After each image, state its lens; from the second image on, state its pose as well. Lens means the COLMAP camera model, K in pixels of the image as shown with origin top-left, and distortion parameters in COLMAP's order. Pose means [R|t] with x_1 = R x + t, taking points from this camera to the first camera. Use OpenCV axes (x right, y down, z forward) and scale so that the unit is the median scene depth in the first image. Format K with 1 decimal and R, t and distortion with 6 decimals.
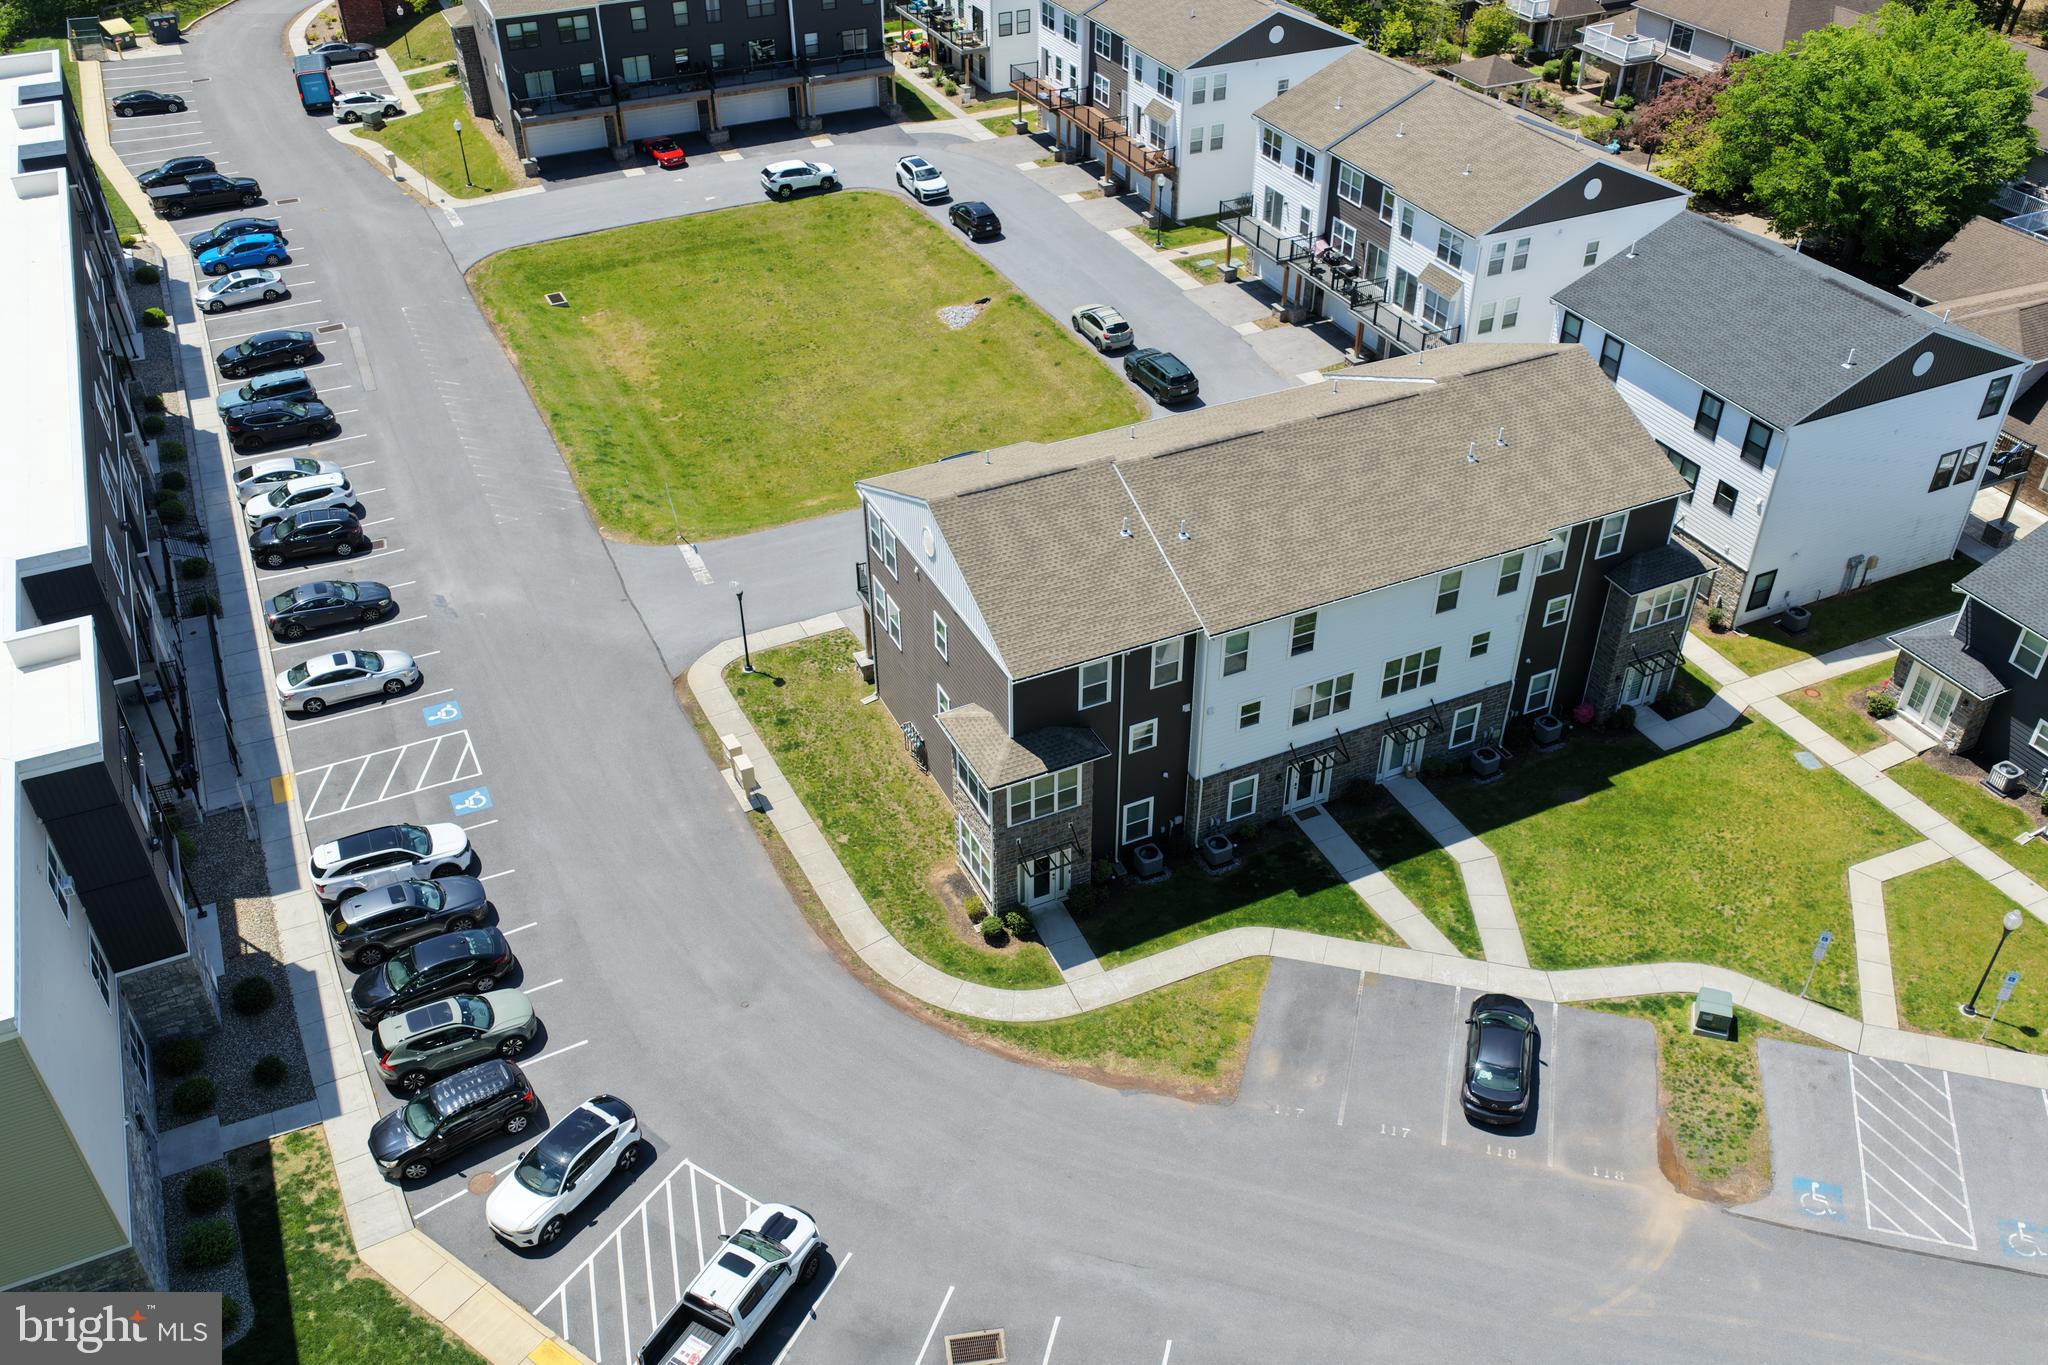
lens RADIAL K [[1700.3, 0, 1034.0], [0, 1700.3, 700.1], [0, 0, 1]] dist [-0.017151, 0.041162]
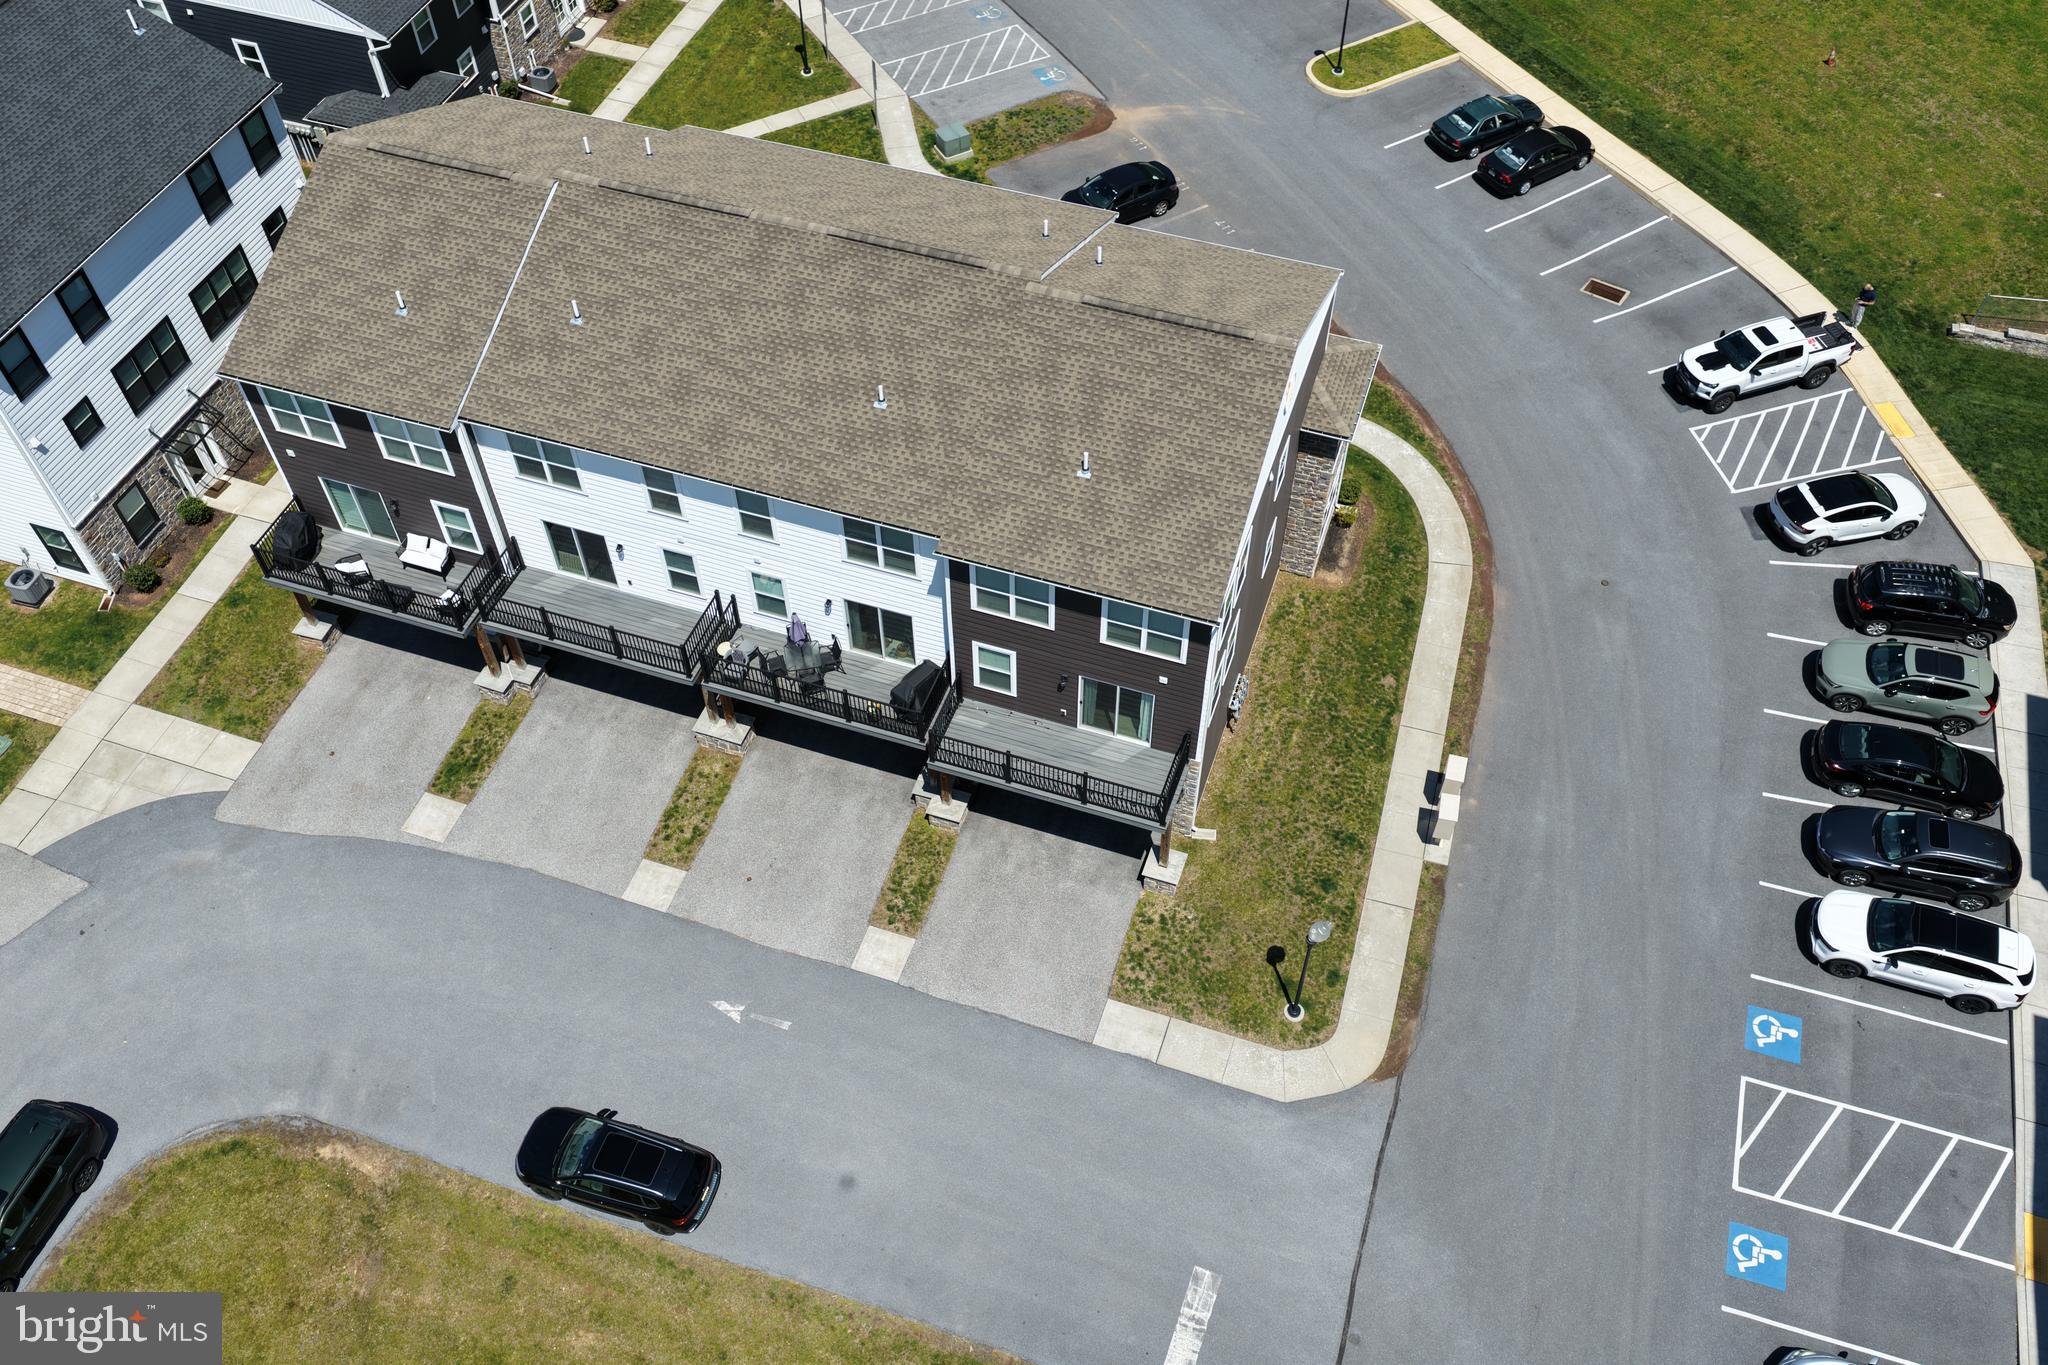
lens RADIAL K [[1700.3, 0, 1031.9], [0, 1700.3, 698.6], [0, 0, 1]] dist [-0.017151, 0.041162]
pose [[-0.718125, -0.545042, 0.432695, -0.339415], [0.420076, 0.156205, 0.893944, -0.708247], [-0.554826, 0.823729, 0.116784, 0.974964]]
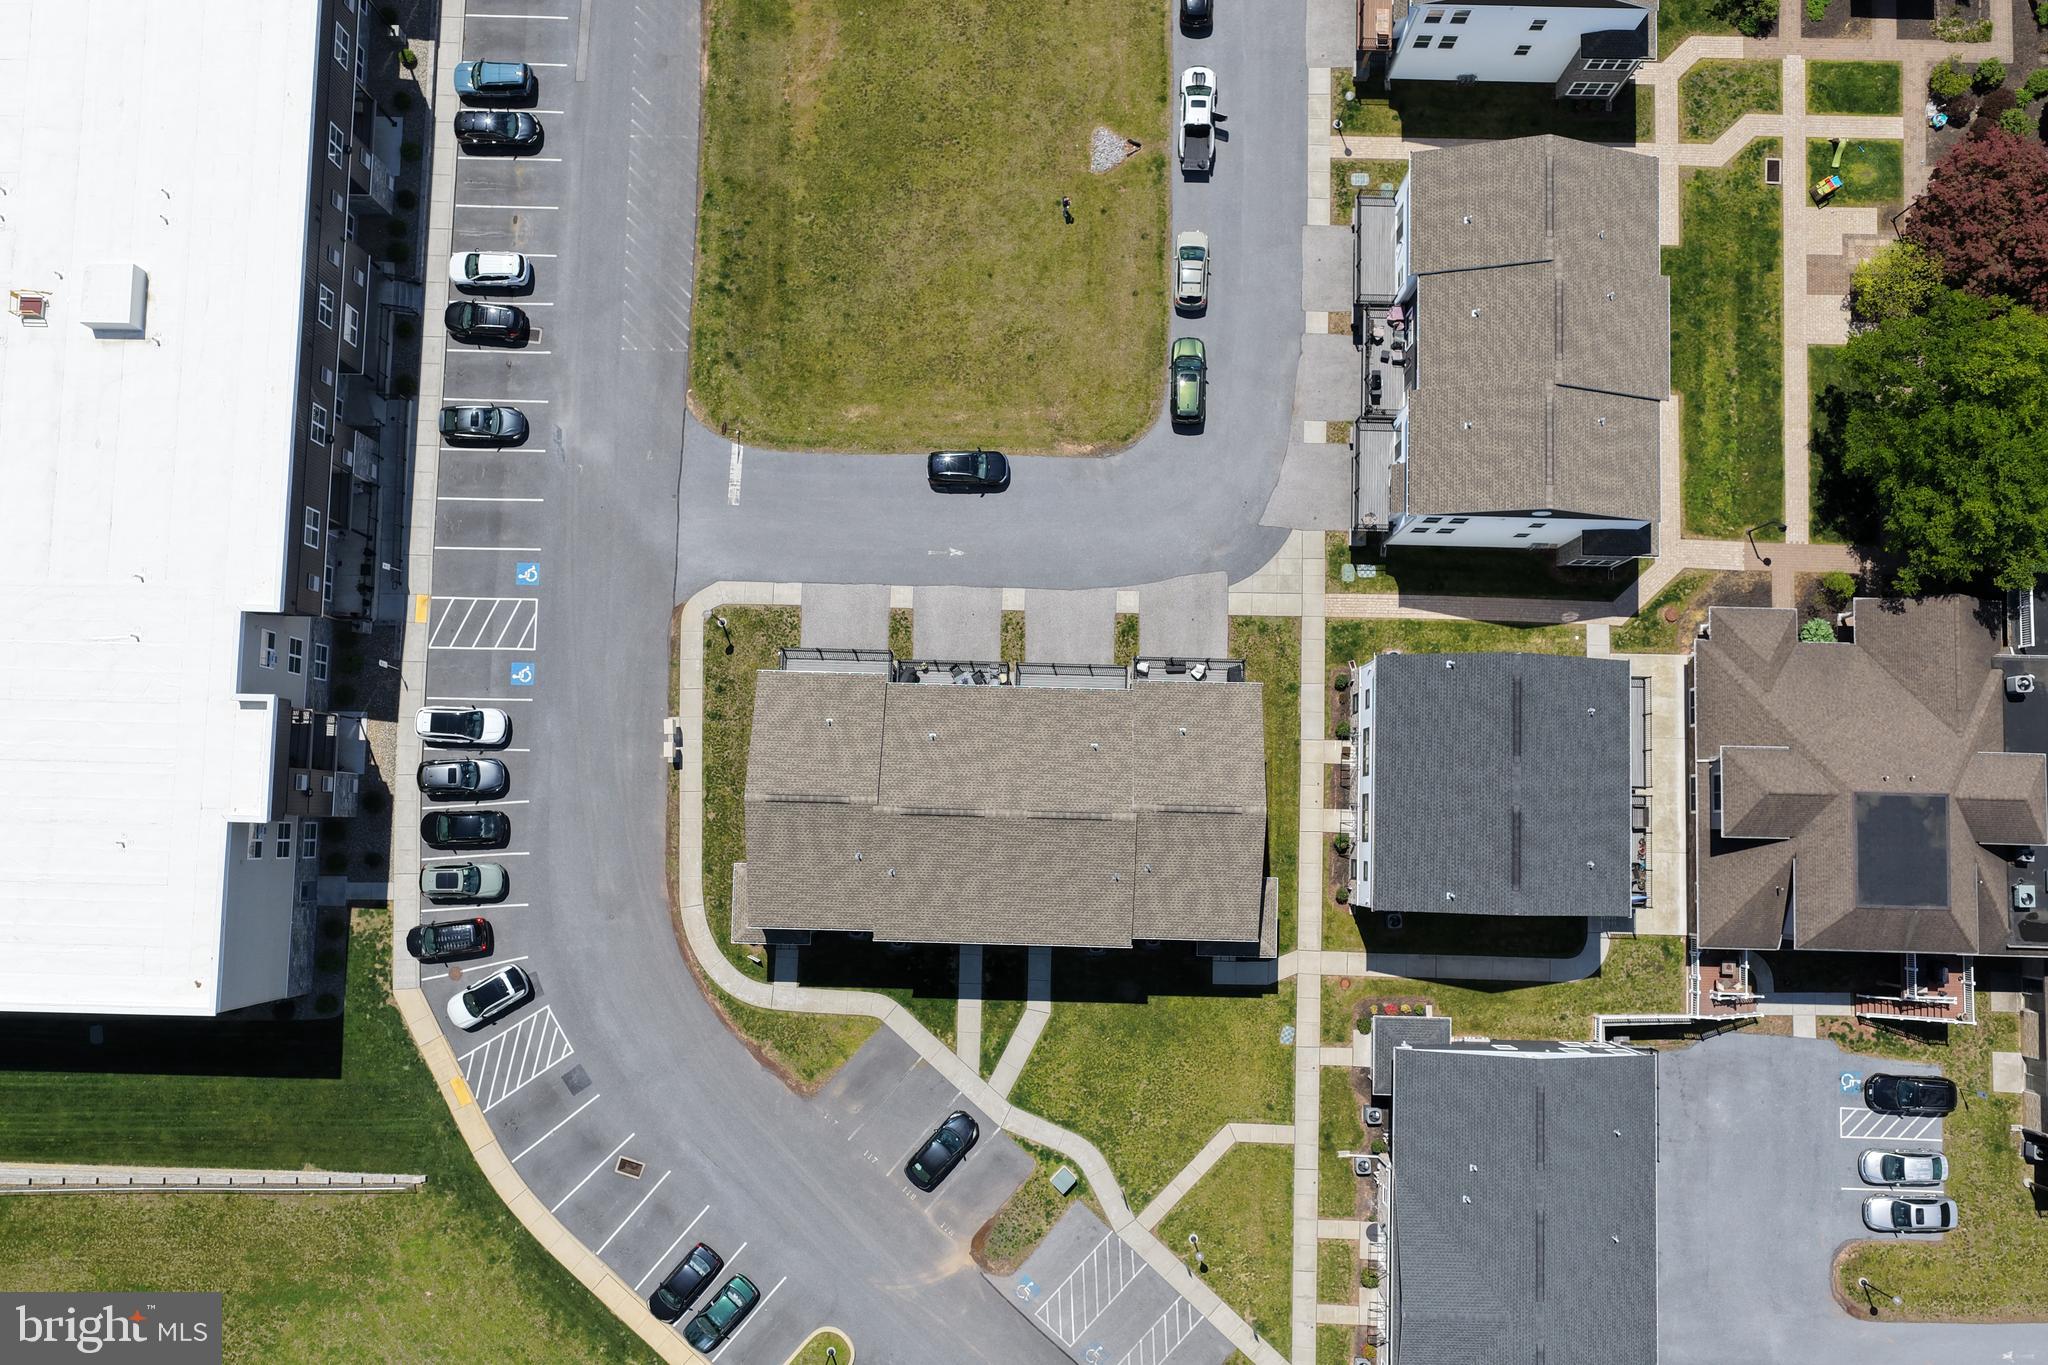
lens RADIAL K [[1700.3, 0, 1036.1], [0, 1700.3, 698.0], [0, 0, 1]] dist [-0.017151, 0.041162]
pose [[0.891675, 0.451075, -0.038036, 0.174362], [-0.271544, 0.600220, 0.752330, -1.271771], [0.362187, -0.660505, 0.657688, 0.101901]]
